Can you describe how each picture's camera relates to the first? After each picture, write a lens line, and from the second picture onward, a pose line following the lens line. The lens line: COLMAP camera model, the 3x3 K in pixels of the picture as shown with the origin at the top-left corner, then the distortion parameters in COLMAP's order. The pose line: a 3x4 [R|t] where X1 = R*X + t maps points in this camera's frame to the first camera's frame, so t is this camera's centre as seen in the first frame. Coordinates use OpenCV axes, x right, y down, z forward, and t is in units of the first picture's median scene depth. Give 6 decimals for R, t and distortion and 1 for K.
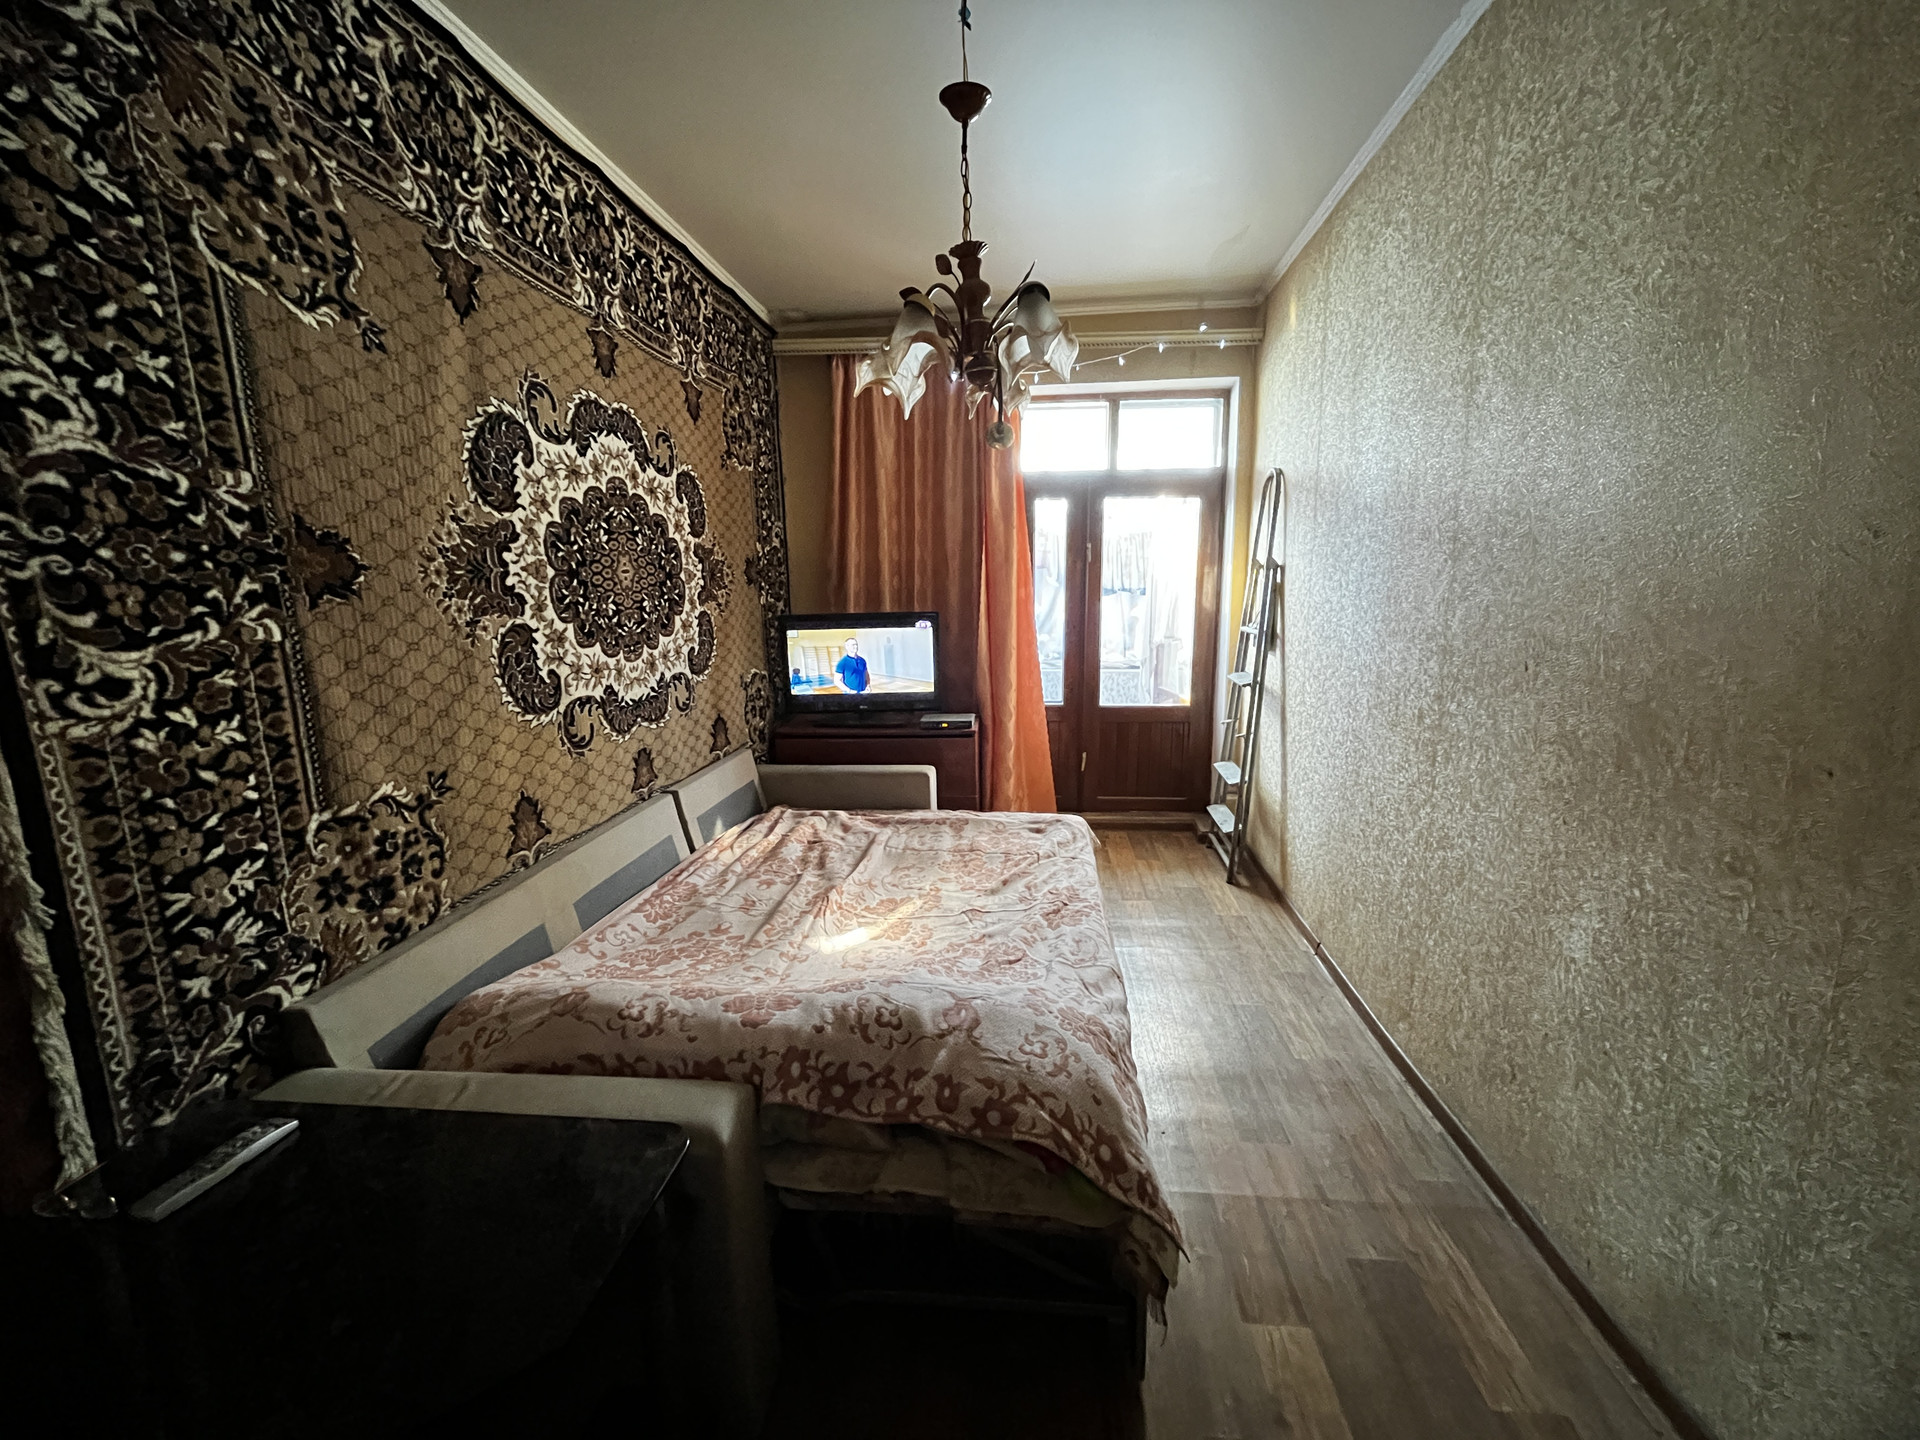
lens RADIAL K [[775.8, 0, 955.2], [0, 775.8, 725.2], [0, 0, 1]] dist [-0.003779, 0.000090]
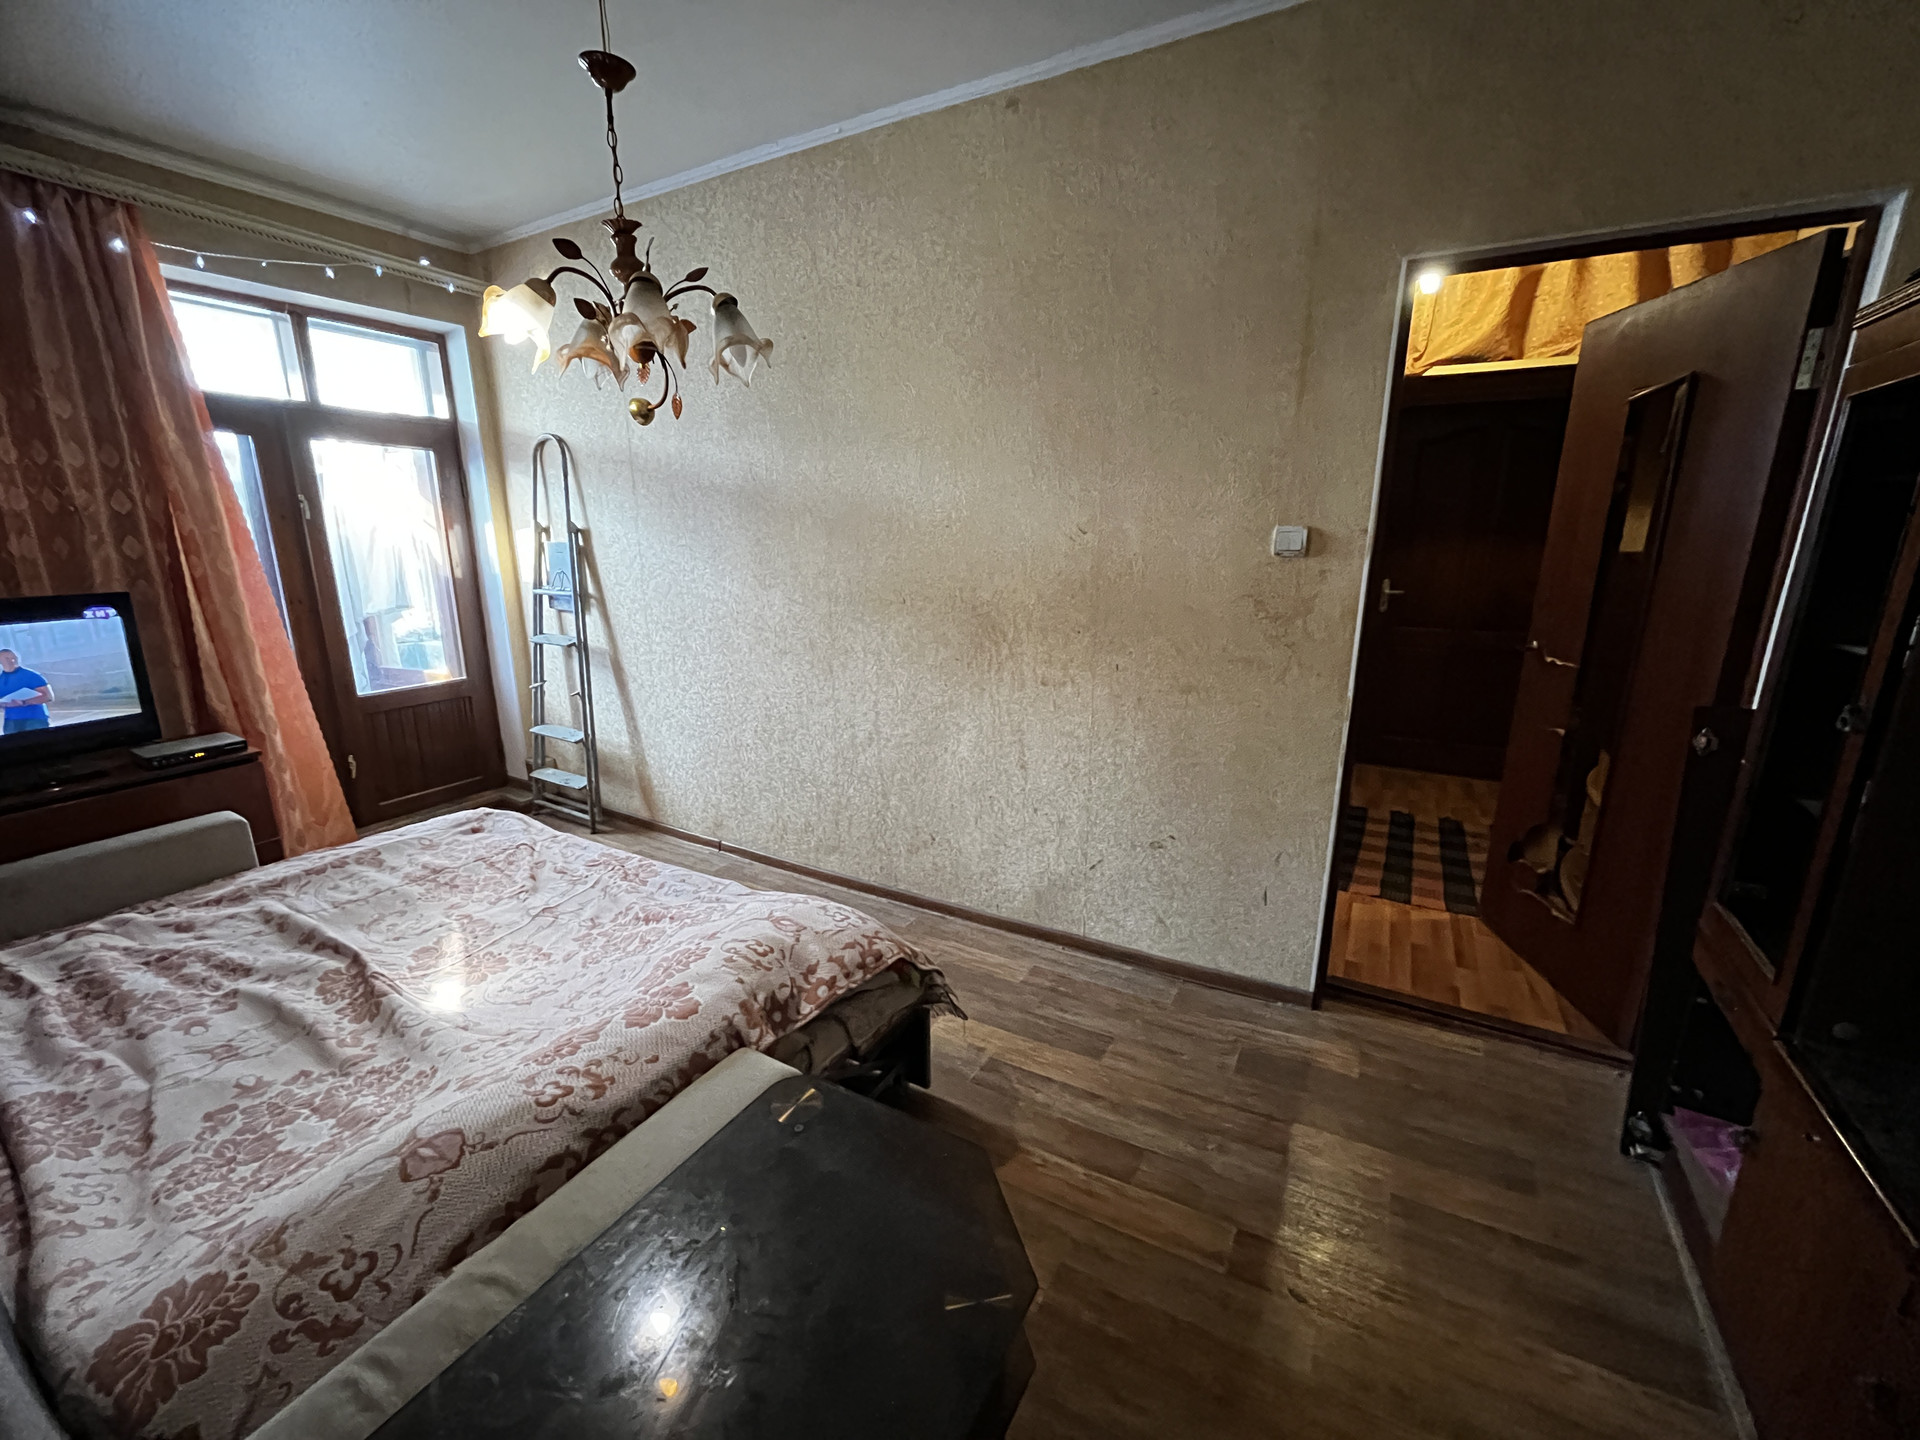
lens RADIAL K [[775.8, 0, 955.2], [0, 775.8, 725.2], [0, 0, 1]] dist [-0.003779, 0.000090]
pose [[0.404857, -0.208627, 0.890262, -0.648100], [0.158896, 0.974862, 0.156193, -0.049079], [-0.900468, 0.078223, 0.427829, 0.173319]]
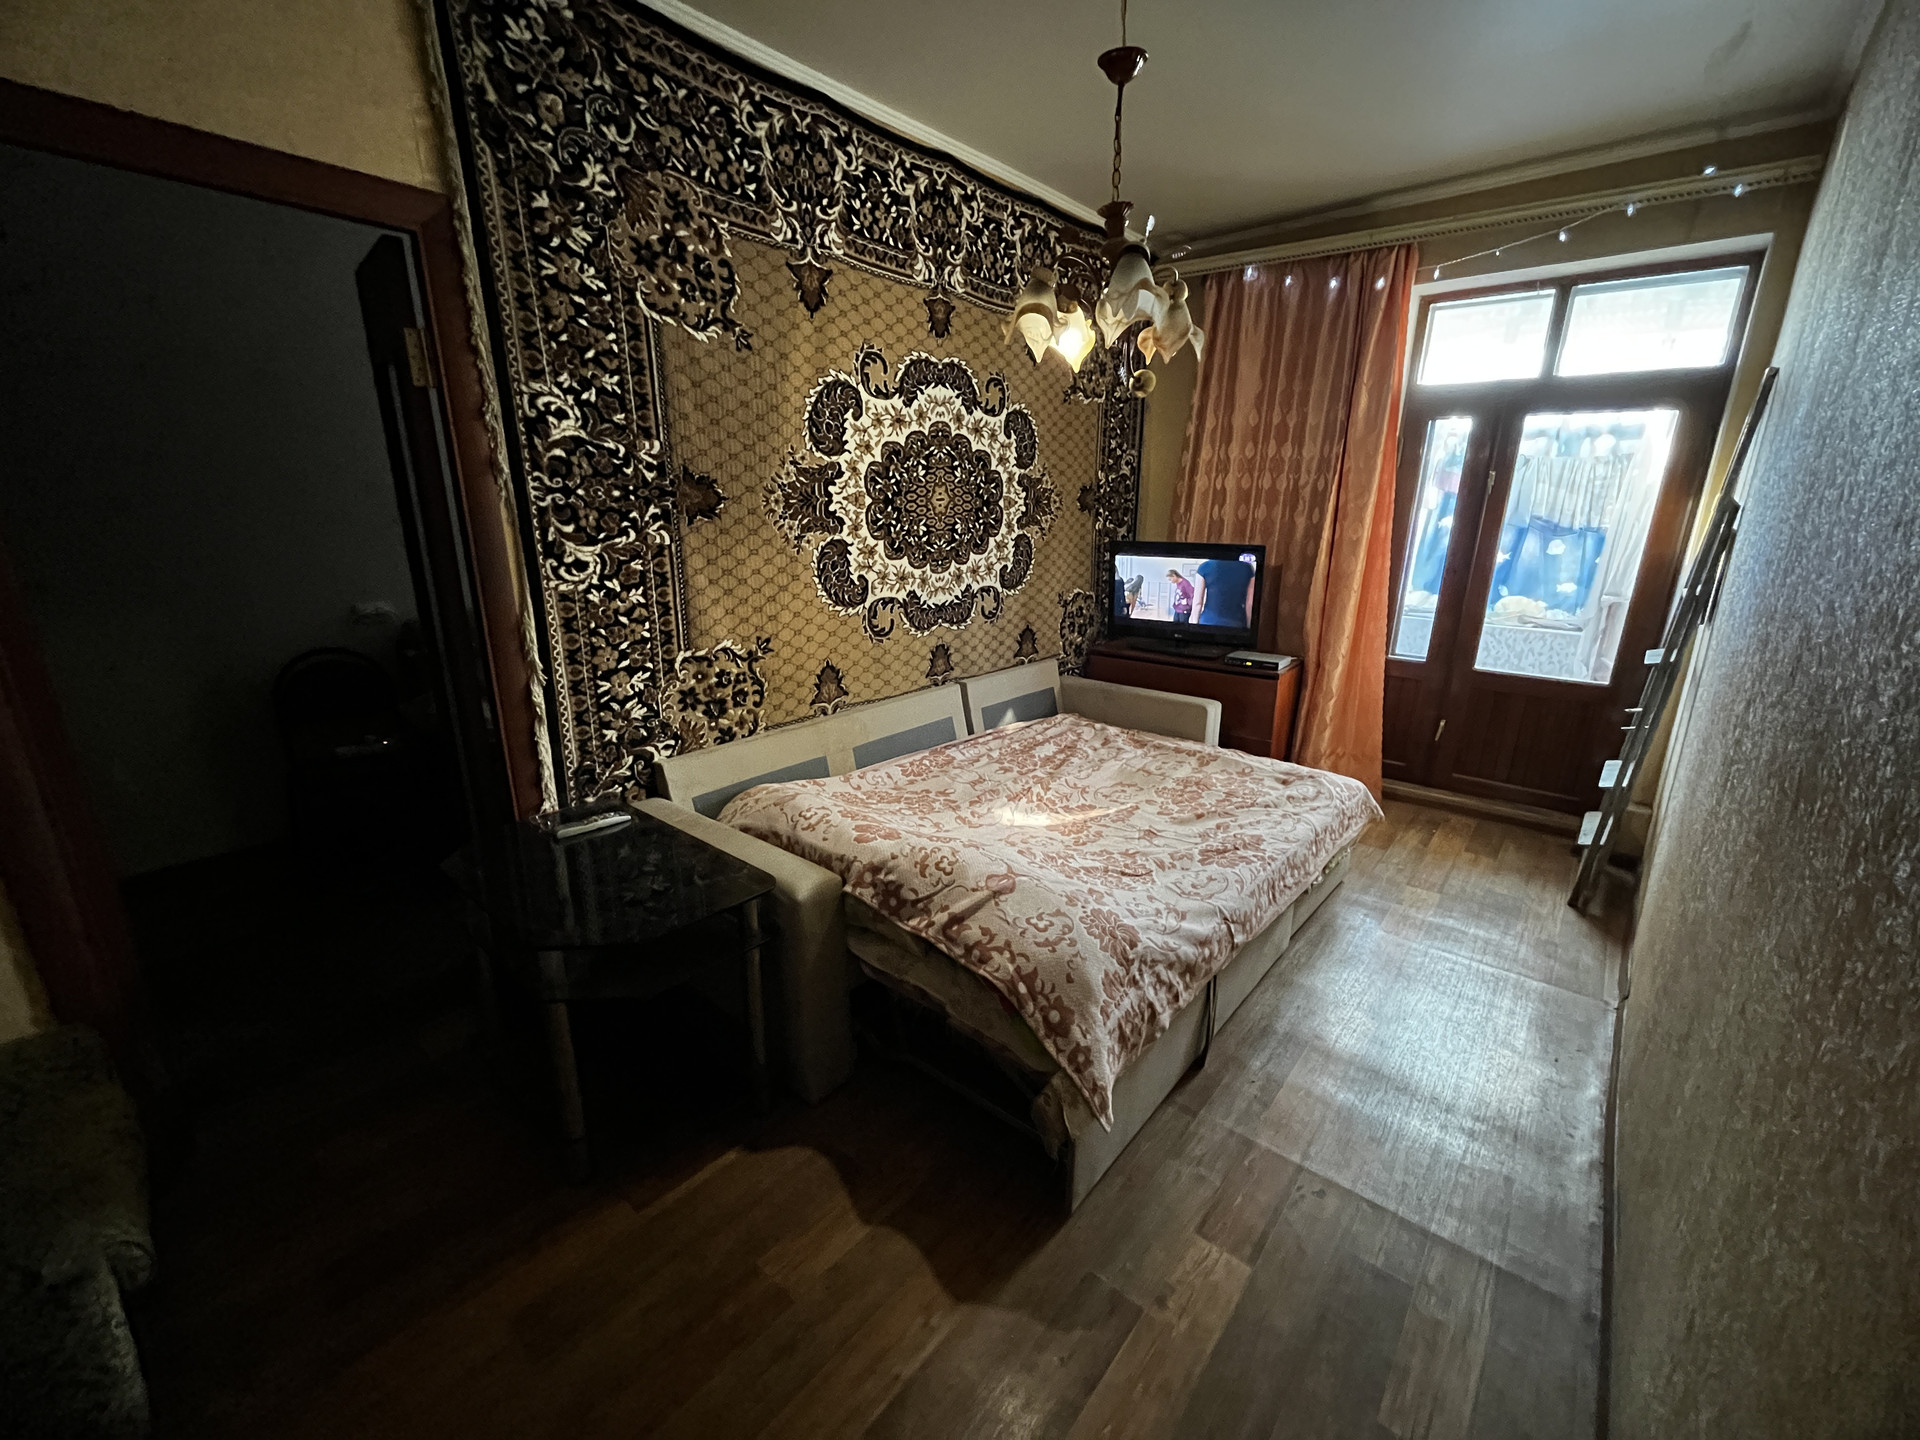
lens RADIAL K [[775.8, 0, 955.2], [0, 775.8, 725.2], [0, 0, 1]] dist [-0.003779, 0.000090]
pose [[0.821201, 0.181016, -0.541168, 0.418858], [-0.125084, 0.982390, 0.138792, -0.024423], [0.556761, -0.046285, 0.829382, -0.038212]]
